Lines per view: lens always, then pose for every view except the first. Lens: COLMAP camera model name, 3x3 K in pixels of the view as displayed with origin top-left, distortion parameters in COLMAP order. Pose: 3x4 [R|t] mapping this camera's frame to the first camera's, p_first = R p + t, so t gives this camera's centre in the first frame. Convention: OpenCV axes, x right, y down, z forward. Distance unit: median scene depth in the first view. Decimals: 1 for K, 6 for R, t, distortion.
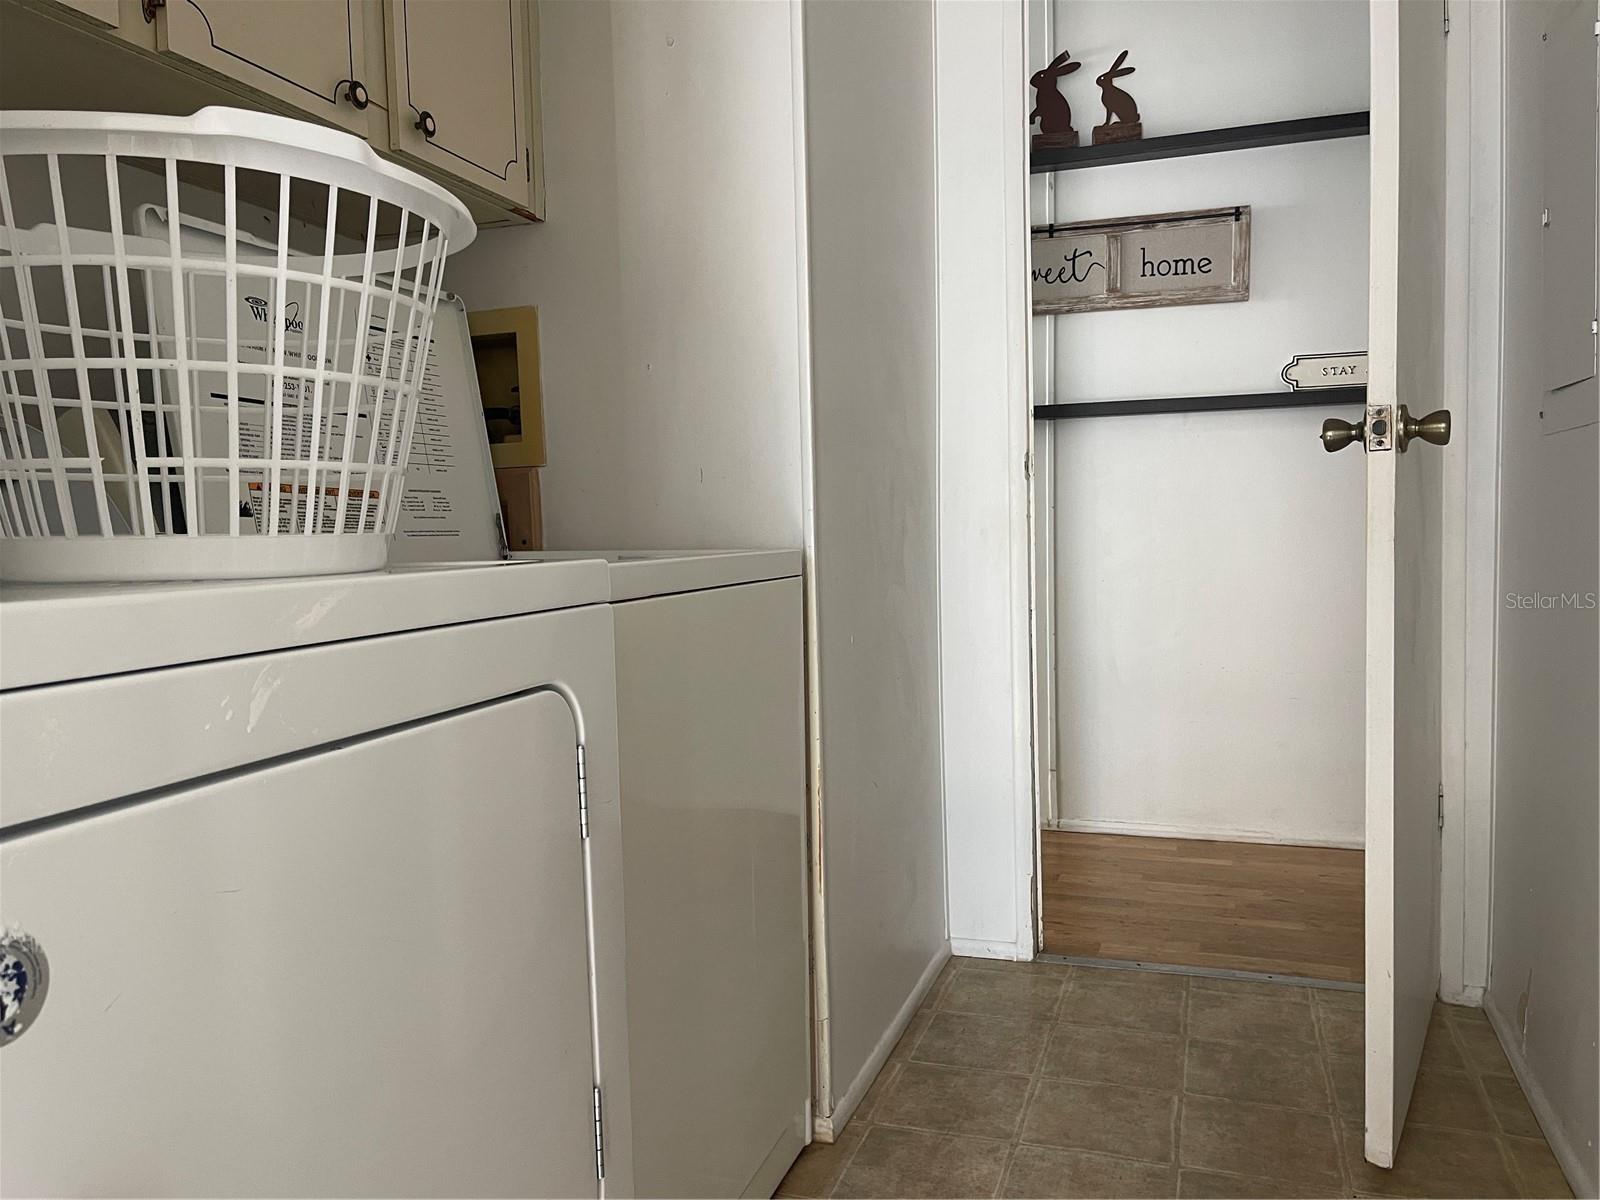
lens RADIAL K [[1203.9, 0, 802.1], [0, 1203.9, 596.5], [0, 0, 1]] dist [0.075806, -0.101158]
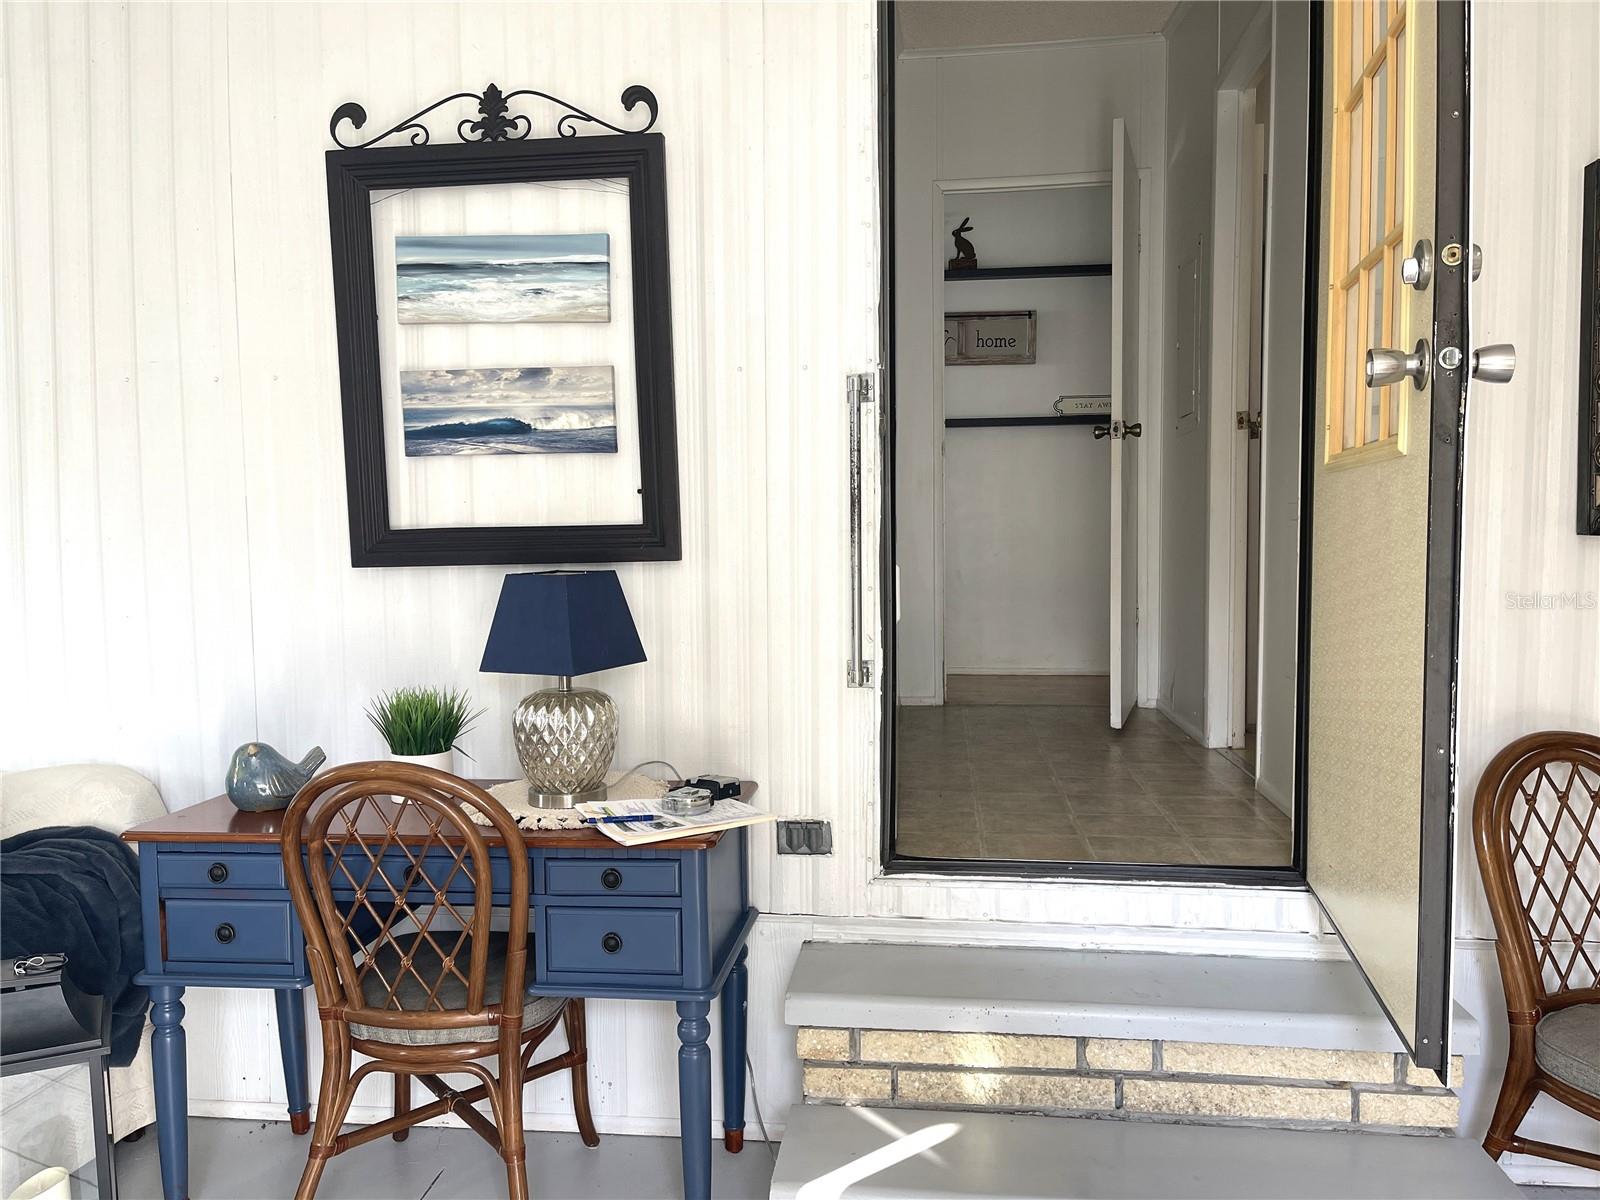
lens RADIAL K [[1203.9, 0, 801.5], [0, 1203.9, 611.0], [0, 0, 1]] dist [0.075806, -0.101158]
pose [[0.976627, -0.006920, 0.214828, -0.370982], [0.007302, 0.999973, -0.000984, 0.123850], [-0.214816, 0.002530, 0.976651, -0.690909]]
